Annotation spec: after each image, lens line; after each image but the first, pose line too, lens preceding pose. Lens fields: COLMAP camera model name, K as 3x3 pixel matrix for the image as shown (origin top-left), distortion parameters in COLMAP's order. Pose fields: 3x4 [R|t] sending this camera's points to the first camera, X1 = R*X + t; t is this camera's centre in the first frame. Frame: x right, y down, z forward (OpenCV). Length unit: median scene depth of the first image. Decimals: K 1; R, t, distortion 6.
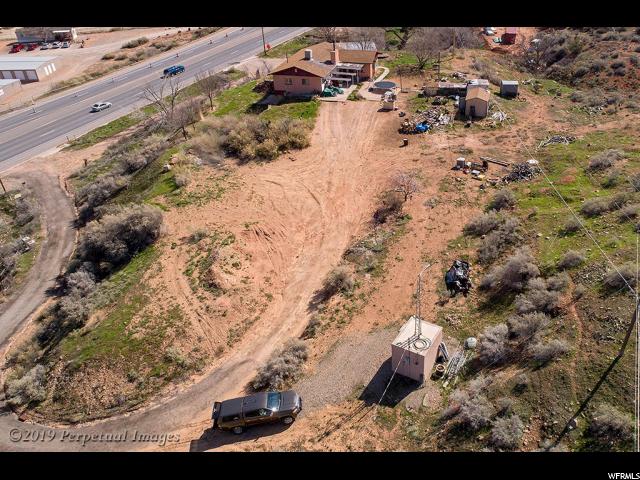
lens RADIAL K [[522.5, 0, 392.5], [0, 522.5, 218.7], [0, 0, 1]] dist [-0.008797, 0.004050]
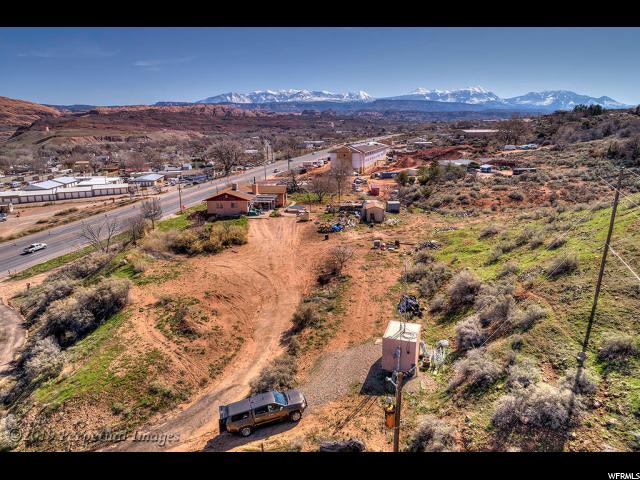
lens RADIAL K [[426.5, 0, 320.0], [0, 426.5, 240.0], [0, 0, 1]] dist [-0.006721, 0.004175]
pose [[0.990023, -0.042255, 0.134422, -0.154494], [0.080651, 0.952185, -0.294685, 0.190467], [-0.115543, 0.302586, 0.946093, 0.072921]]
